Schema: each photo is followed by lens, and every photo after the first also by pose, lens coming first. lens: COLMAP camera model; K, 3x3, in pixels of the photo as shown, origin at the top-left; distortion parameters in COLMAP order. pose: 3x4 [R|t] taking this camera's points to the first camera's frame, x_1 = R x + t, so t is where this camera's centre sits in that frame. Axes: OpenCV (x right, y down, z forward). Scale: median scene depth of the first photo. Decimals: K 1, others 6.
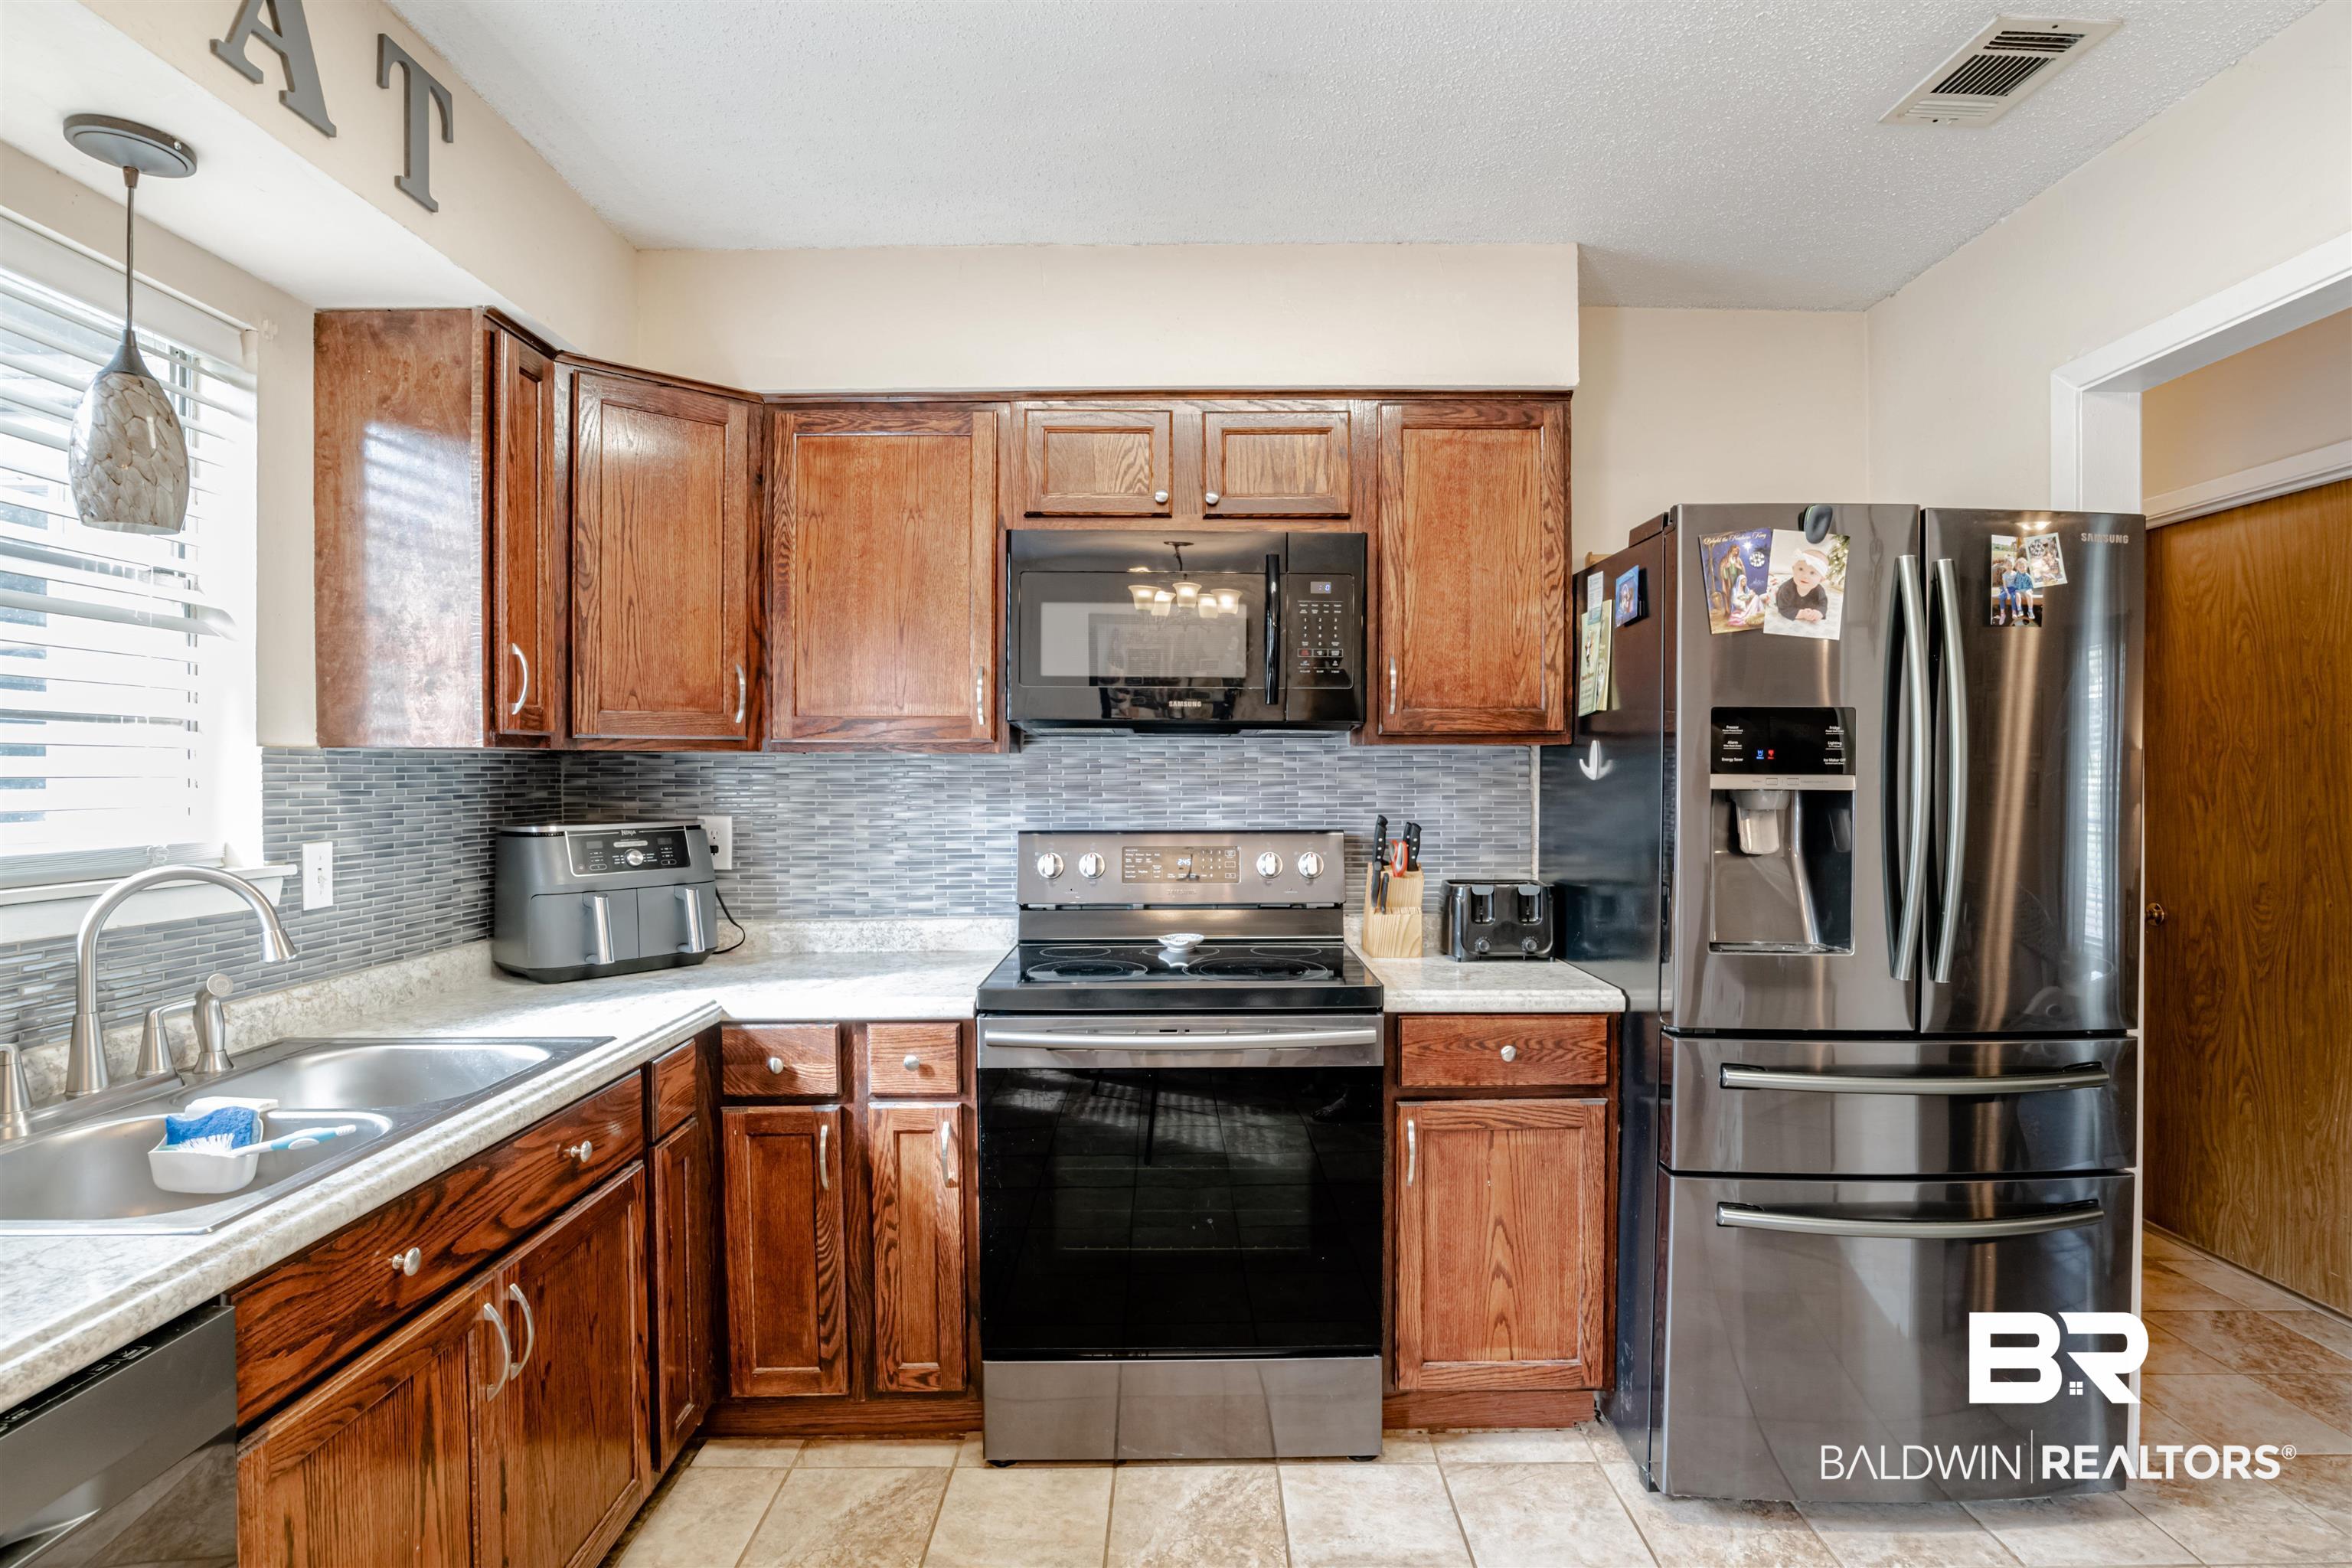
lens RADIAL K [[1201.3, 0, 1198.4], [0, 1201.3, 778.6], [0, 0, 1]] dist [-0.048211, 0.017151]
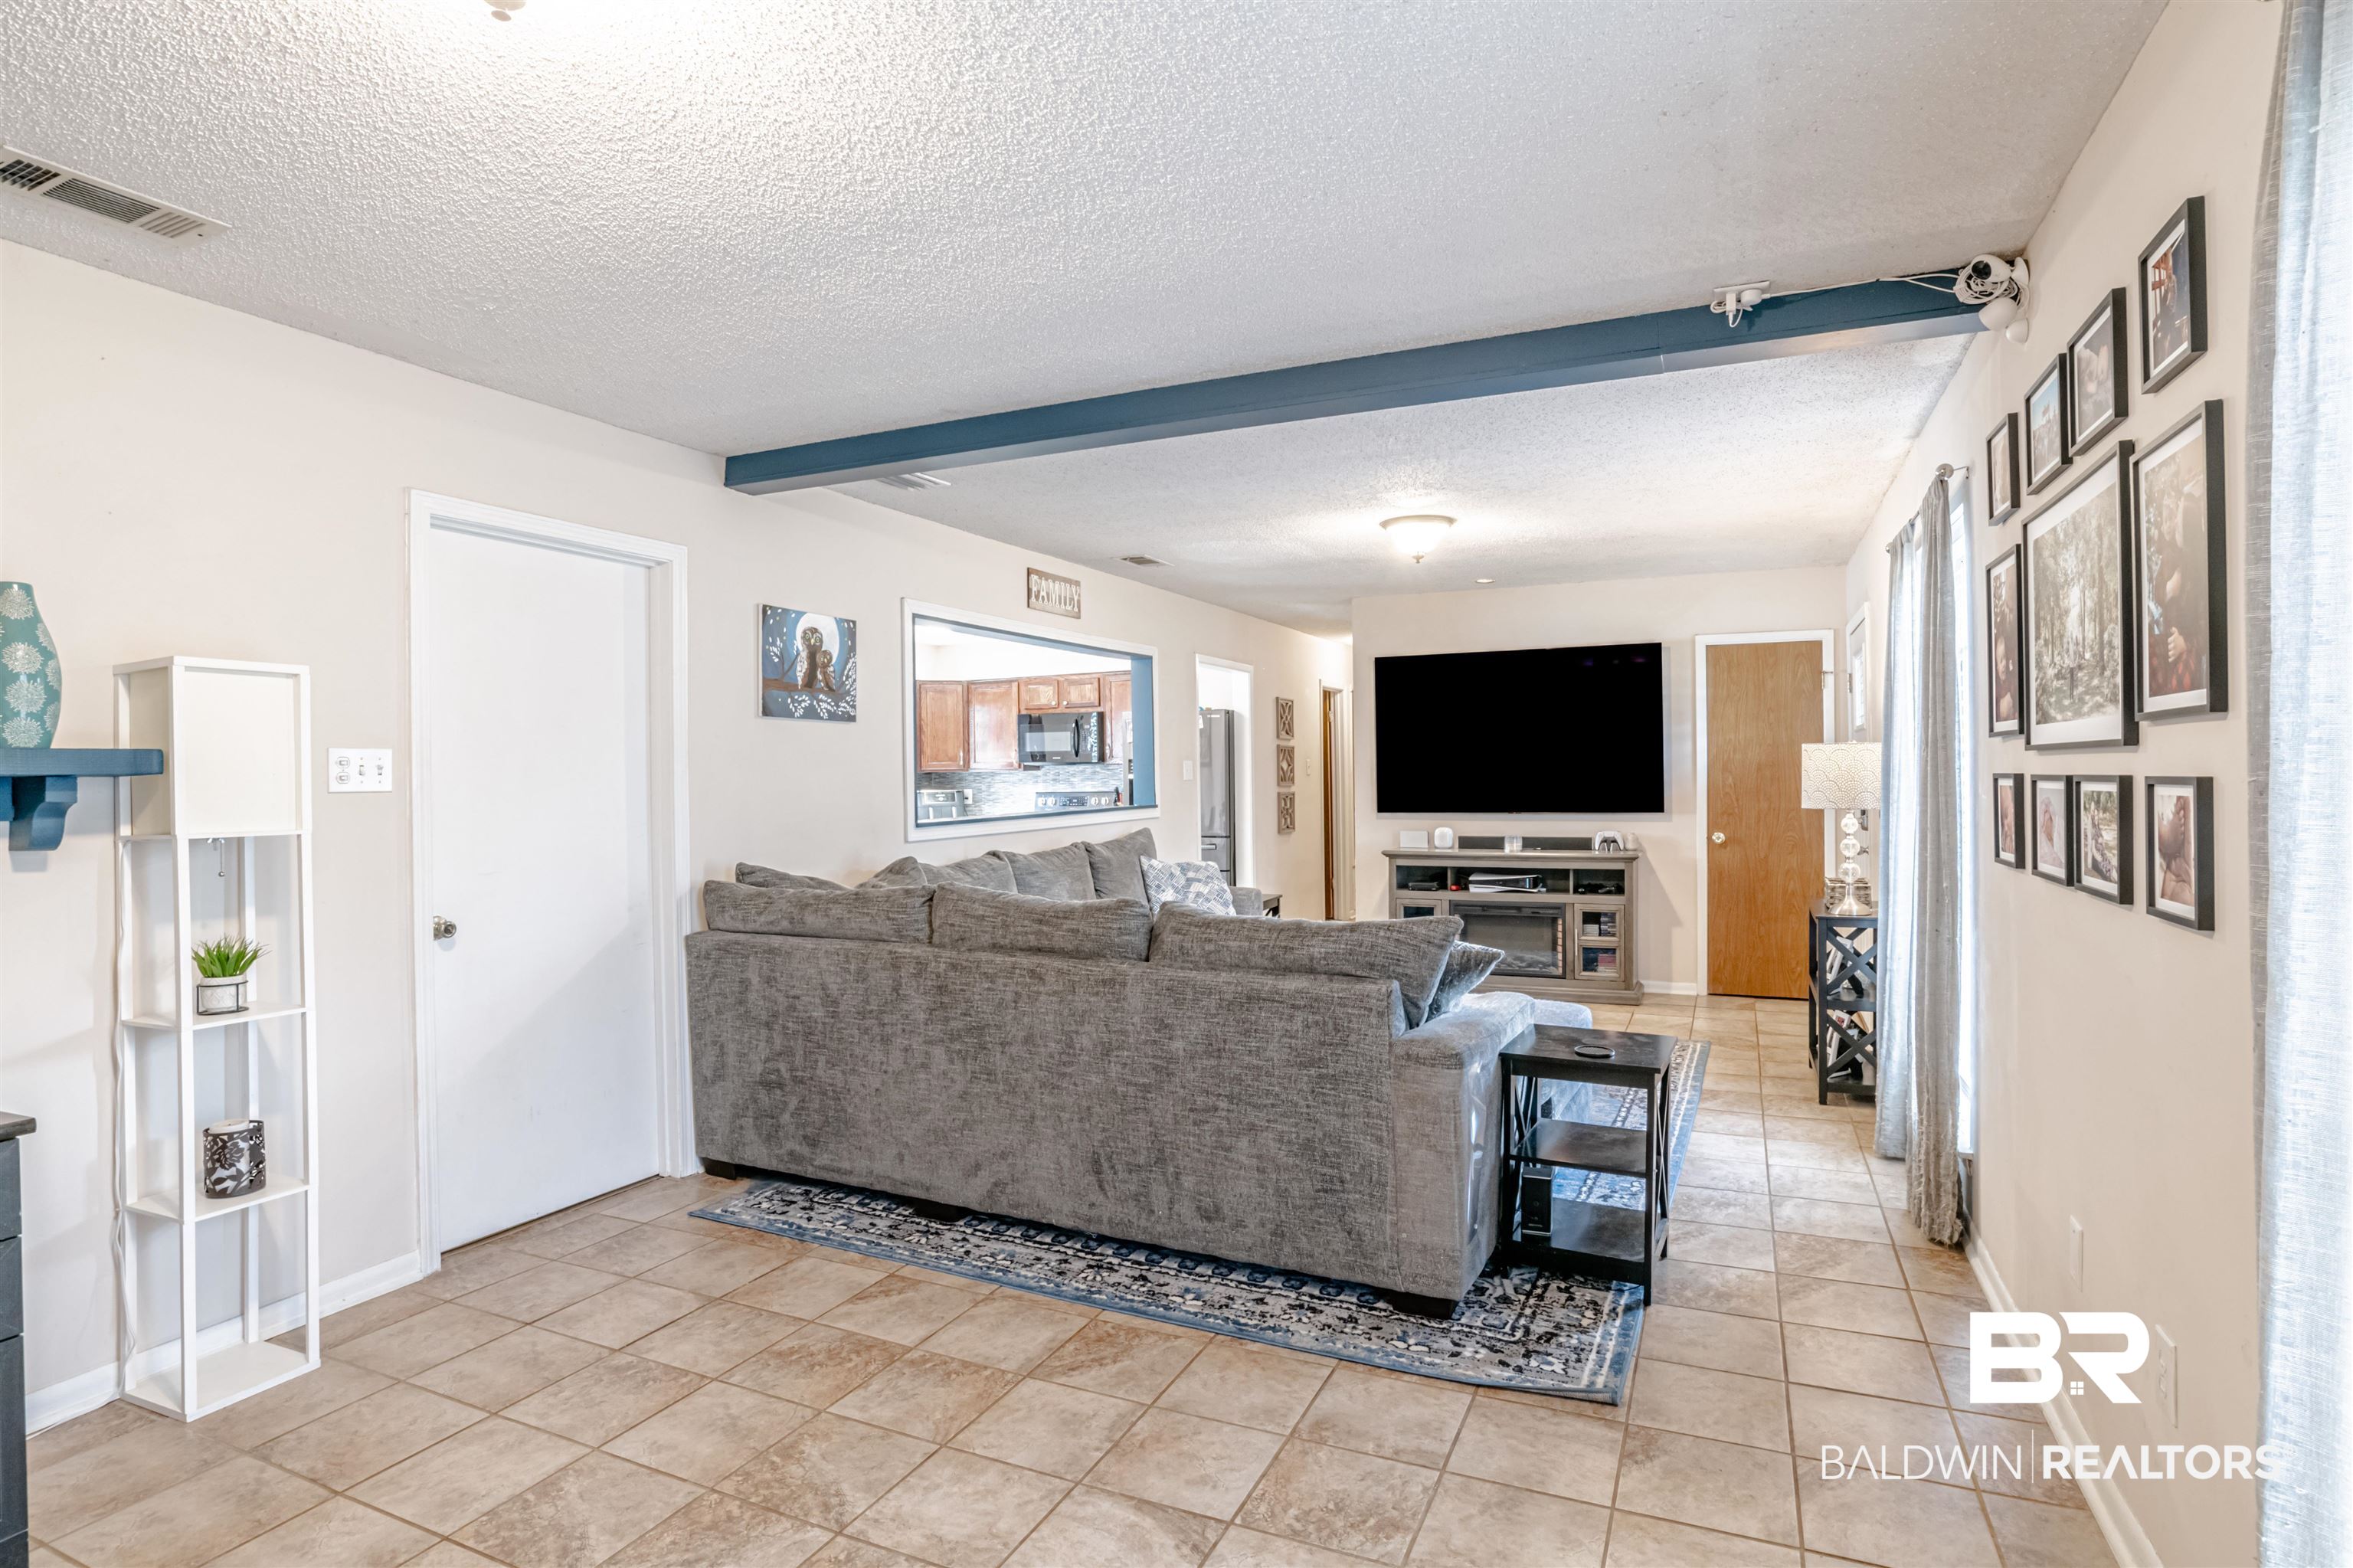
lens RADIAL K [[1201.8, 0, 1192.2], [0, 1201.8, 778.0], [0, 0, 1]] dist [-0.048211, 0.017151]
pose [[0.905003, -0.010937, -0.425264, 2.242620], [0.009815, 0.999940, -0.004830, 0.028428], [0.425292, 0.000197, 0.905056, -2.564254]]
